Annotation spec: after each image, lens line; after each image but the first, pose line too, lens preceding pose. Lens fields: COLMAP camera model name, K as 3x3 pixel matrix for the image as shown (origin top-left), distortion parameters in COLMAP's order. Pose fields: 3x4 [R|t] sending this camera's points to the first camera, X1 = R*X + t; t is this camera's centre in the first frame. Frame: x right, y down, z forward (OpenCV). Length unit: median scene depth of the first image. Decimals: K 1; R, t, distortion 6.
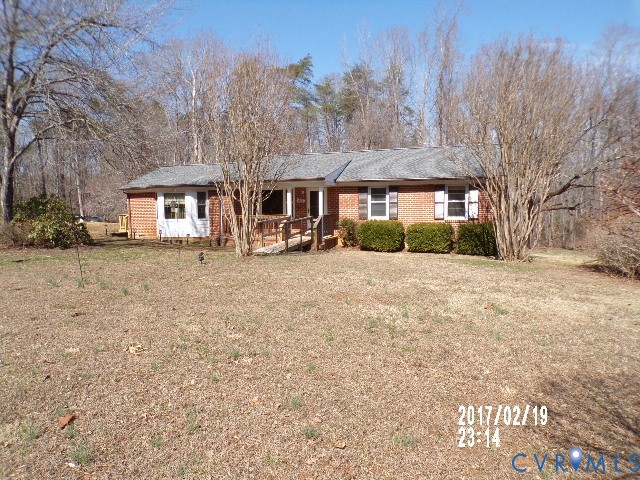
lens RADIAL K [[431.3, 0, 320.0], [0, 431.3, 240.0], [0, 0, 1]] dist [-0.004194, -0.001551]
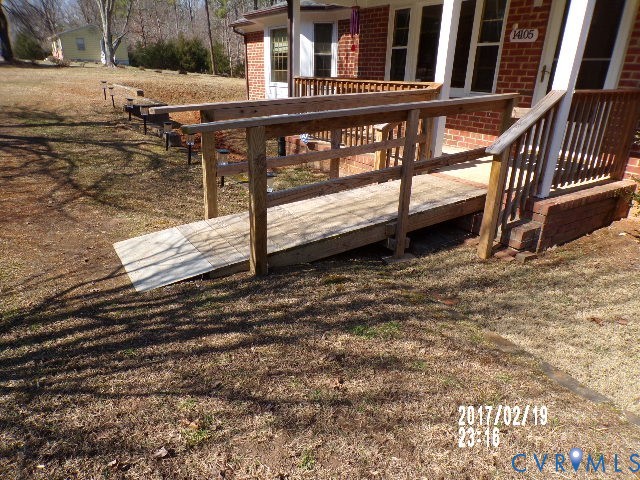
lens RADIAL K [[431.3, 0, 320.0], [0, 431.3, 240.0], [0, 0, 1]] dist [-0.004194, -0.001551]
pose [[0.824418, 0.243162, -0.511085, 0.025818], [-0.092734, 0.948836, 0.301847, -0.033104], [0.558333, -0.201453, 0.804786, 0.653795]]
